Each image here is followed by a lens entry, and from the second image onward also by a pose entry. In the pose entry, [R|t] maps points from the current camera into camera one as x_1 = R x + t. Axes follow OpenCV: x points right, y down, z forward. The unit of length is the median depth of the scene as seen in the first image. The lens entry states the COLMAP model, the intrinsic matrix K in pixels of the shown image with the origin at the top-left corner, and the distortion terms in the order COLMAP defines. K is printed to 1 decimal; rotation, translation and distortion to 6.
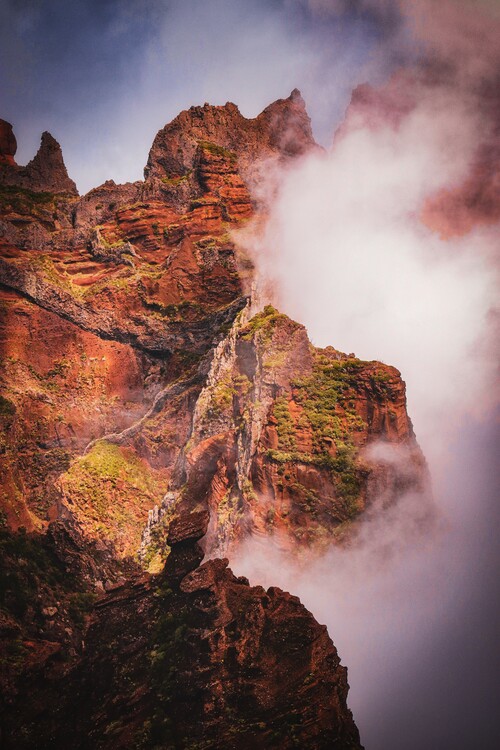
lens RADIAL K [[2339.4, 0, 249.7], [0, 2339.4, 374.9], [0, 0, 1]] dist [0.663074, 0.000000]
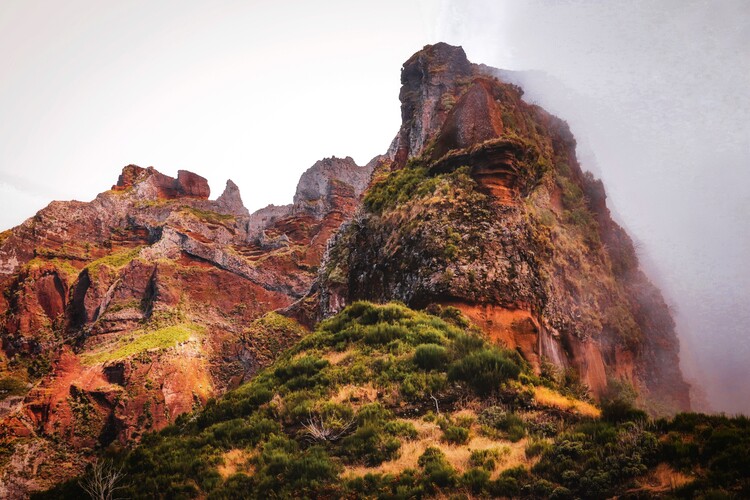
lens RADIAL K [[1083.0, 0, 375.5], [0, 1083.0, 250.2], [0, 0, 1]] dist [-0.000576, 0.000000]
pose [[0.997785, -0.018676, 0.063850, -0.038139], [0.037002, 0.953423, -0.299360, 0.161464], [-0.055285, 0.301059, 0.952002, 0.346645]]
